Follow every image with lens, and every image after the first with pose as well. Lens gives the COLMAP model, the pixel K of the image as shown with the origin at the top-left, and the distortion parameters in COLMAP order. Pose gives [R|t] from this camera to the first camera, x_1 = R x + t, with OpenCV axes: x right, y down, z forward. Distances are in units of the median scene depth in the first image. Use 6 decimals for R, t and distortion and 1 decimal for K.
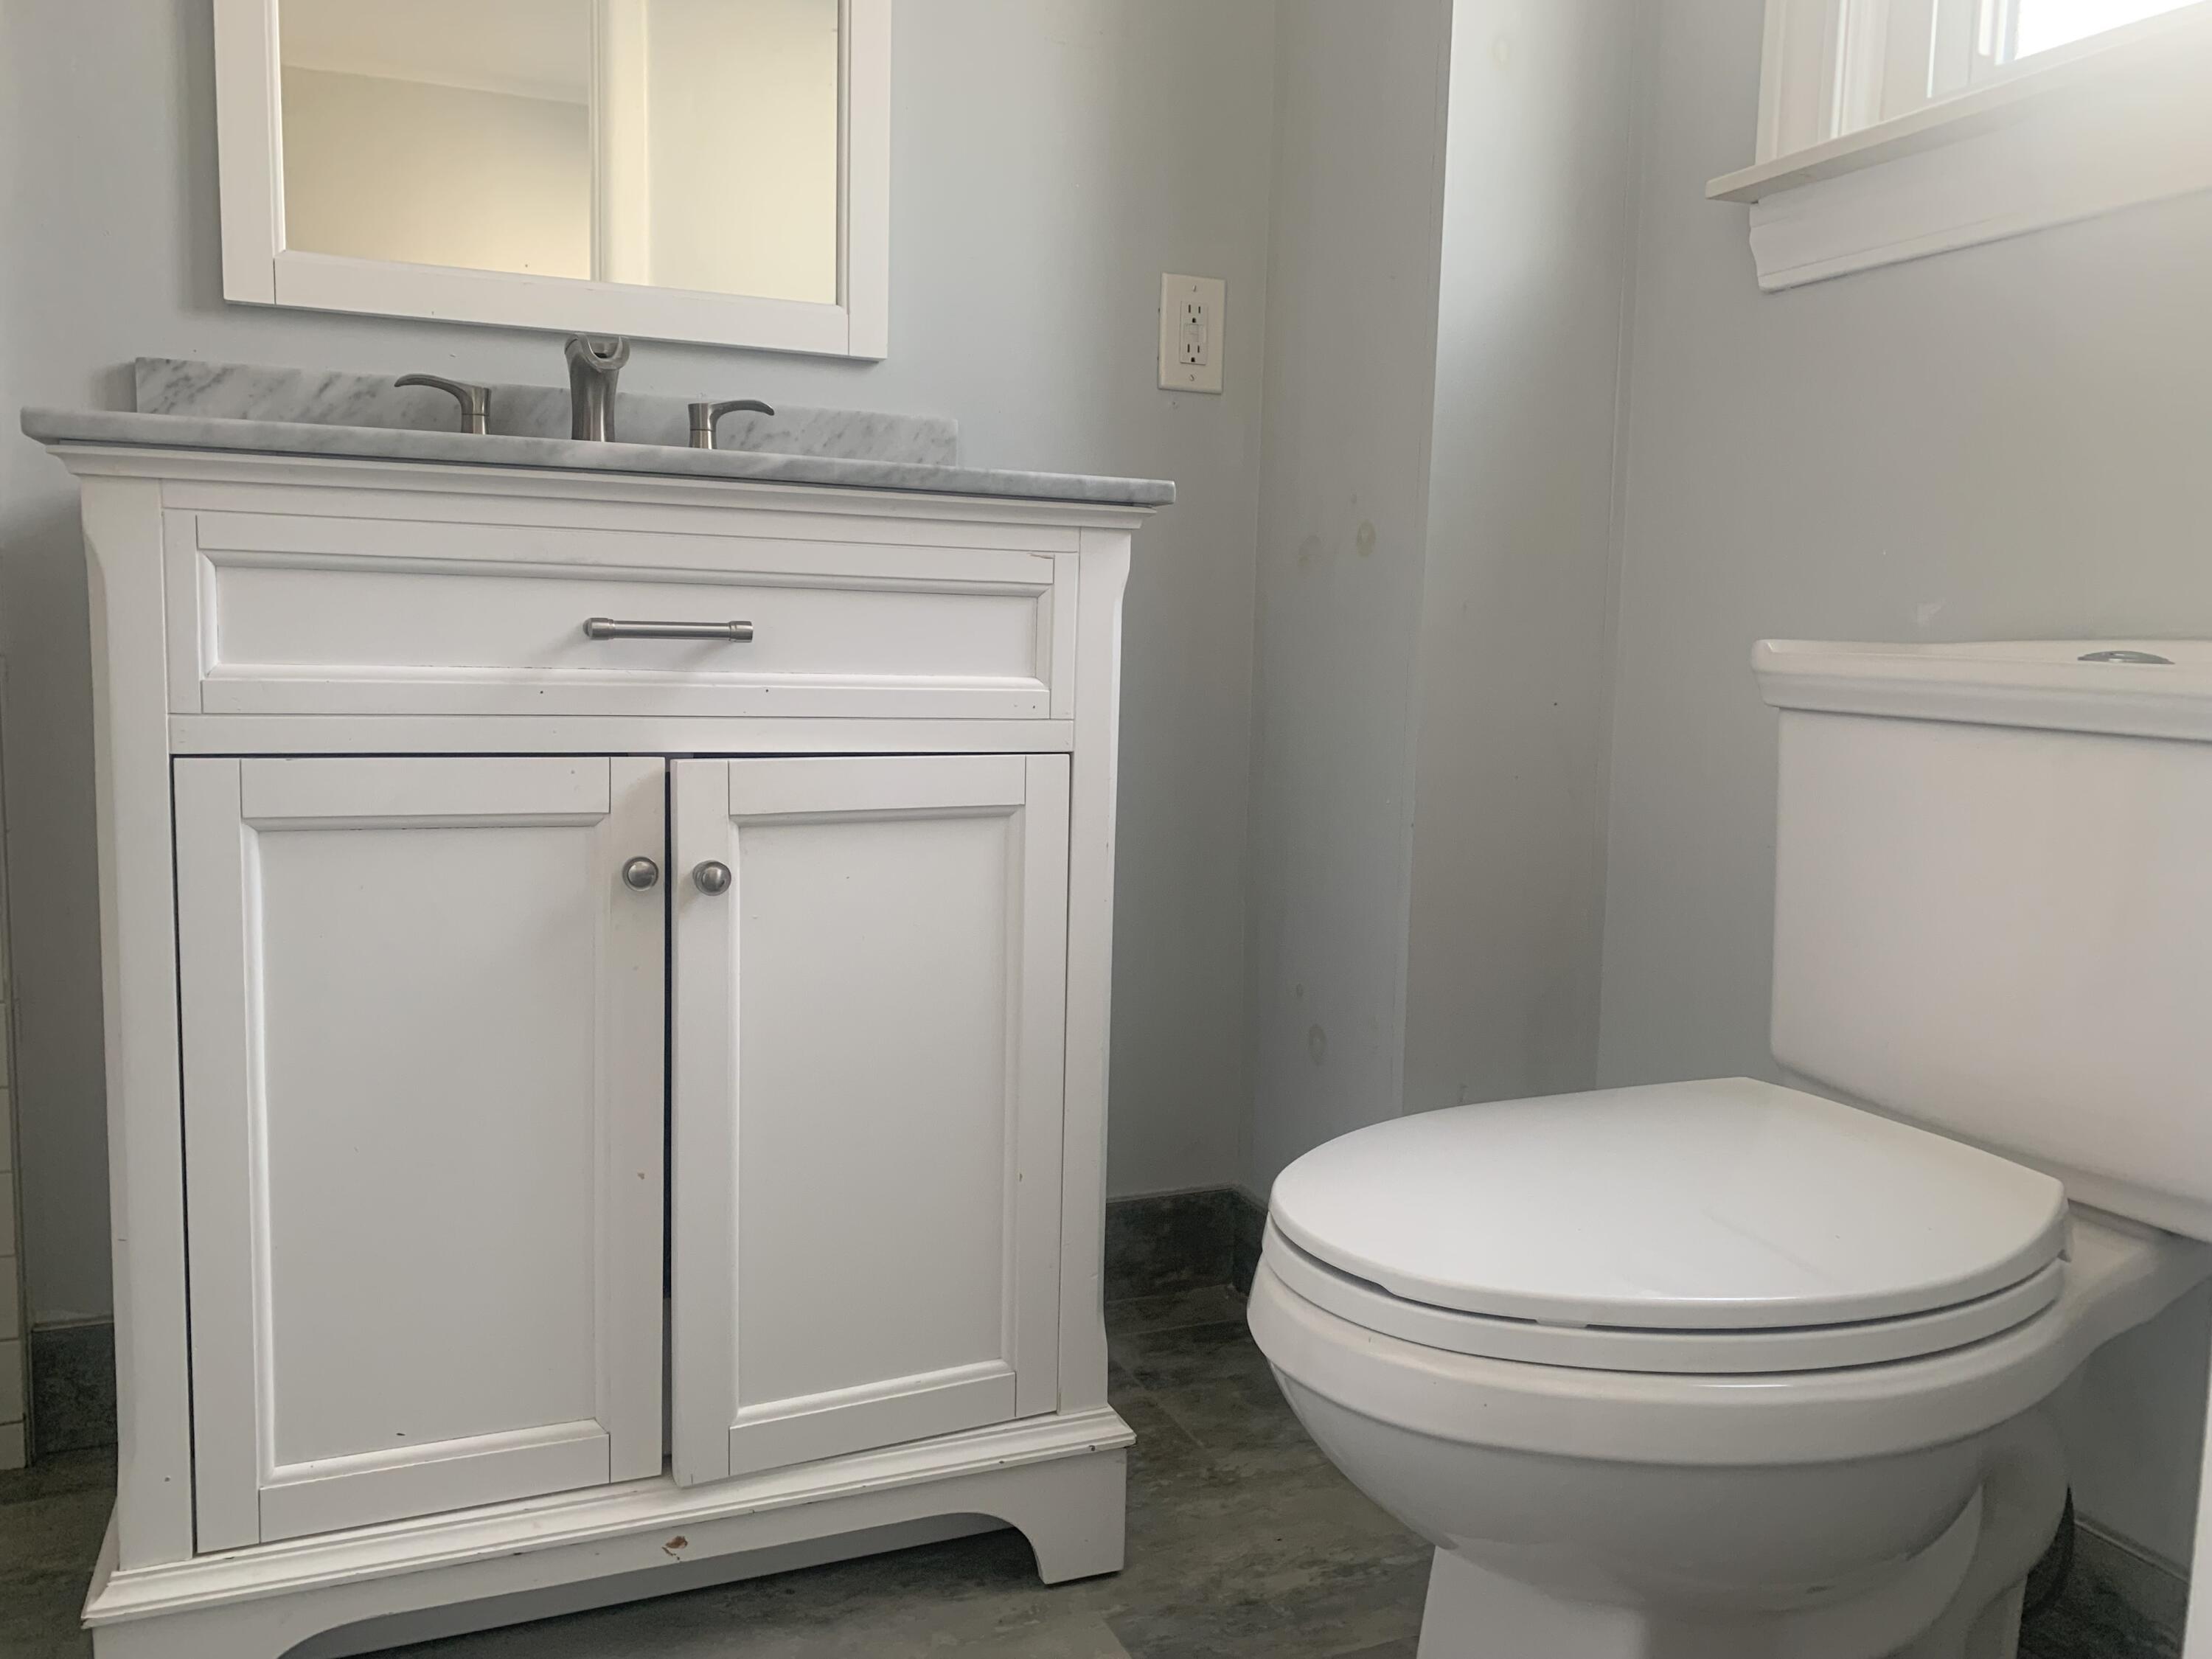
lens RADIAL K [[1684.0, 0, 1110.2], [0, 1684.0, 833.2], [0, 0, 1]] dist [0.044167, -0.044587]
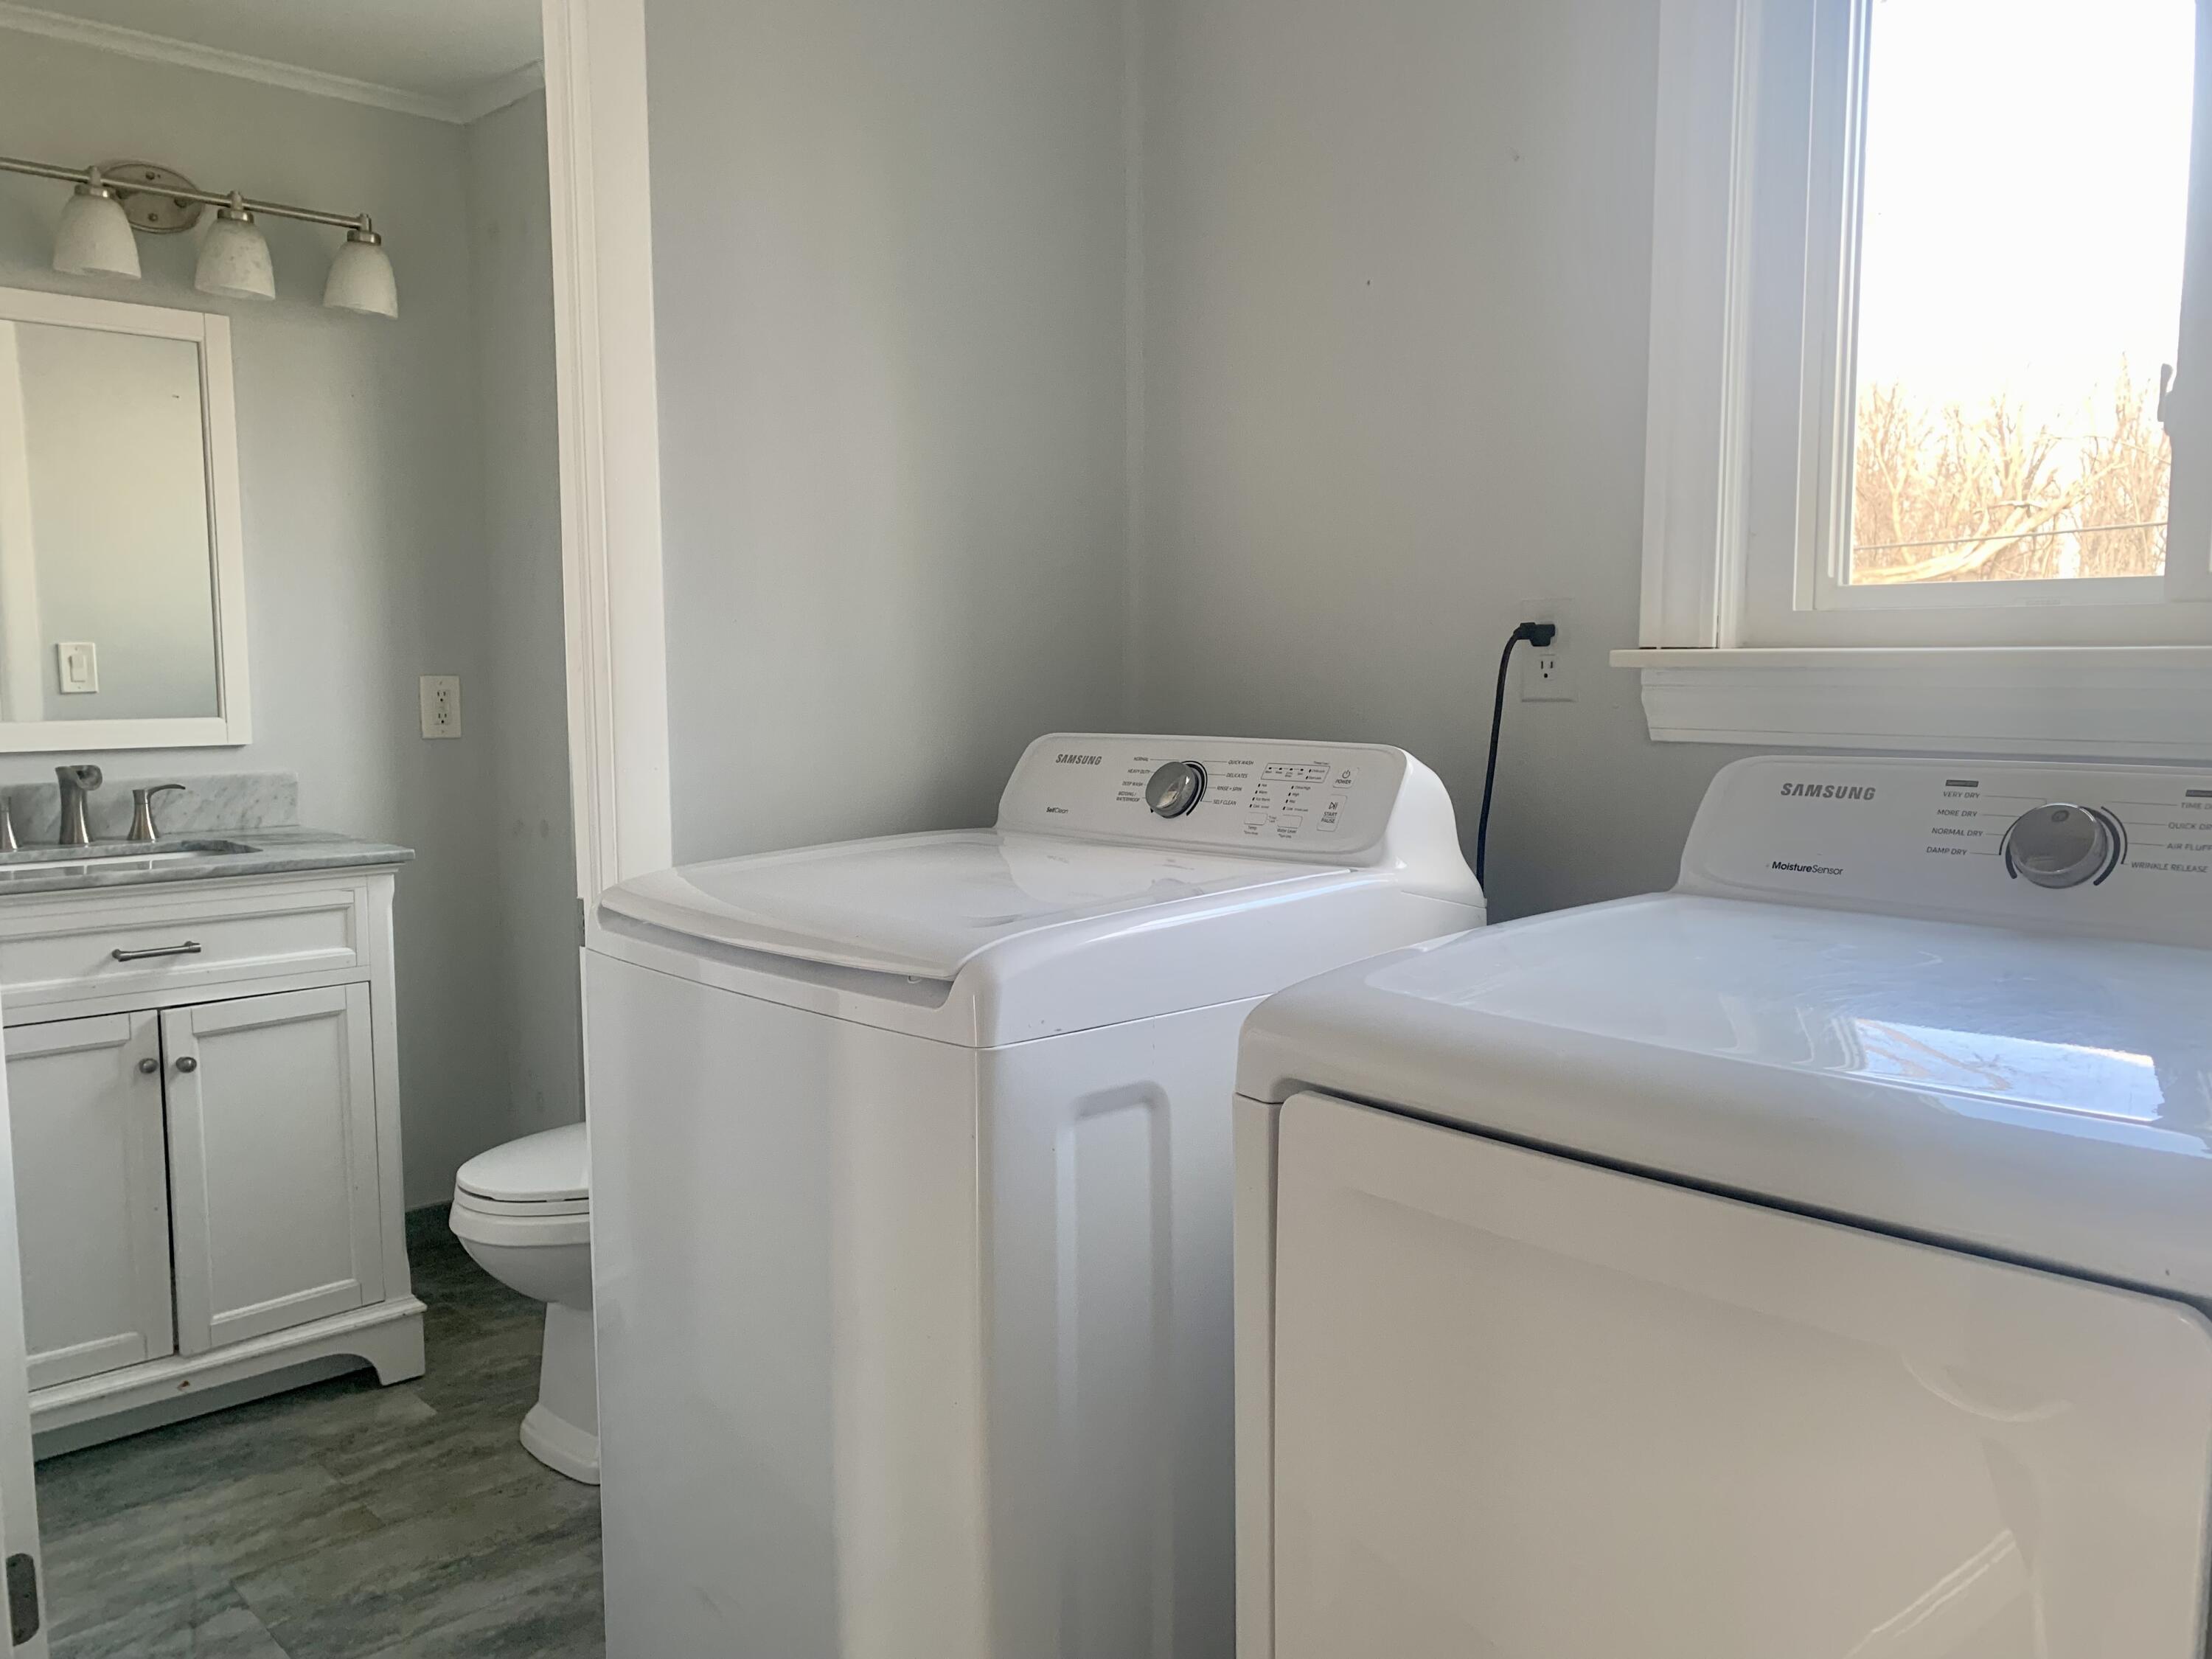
lens RADIAL K [[1684.0, 0, 1088.2], [0, 1684.0, 837.5], [0, 0, 1]] dist [0.044167, -0.044587]
pose [[0.941785, -0.062743, 0.330308, 0.134075], [0.065906, 0.997825, 0.001627, -0.172507], [-0.329692, 0.020236, 0.943872, -1.291822]]
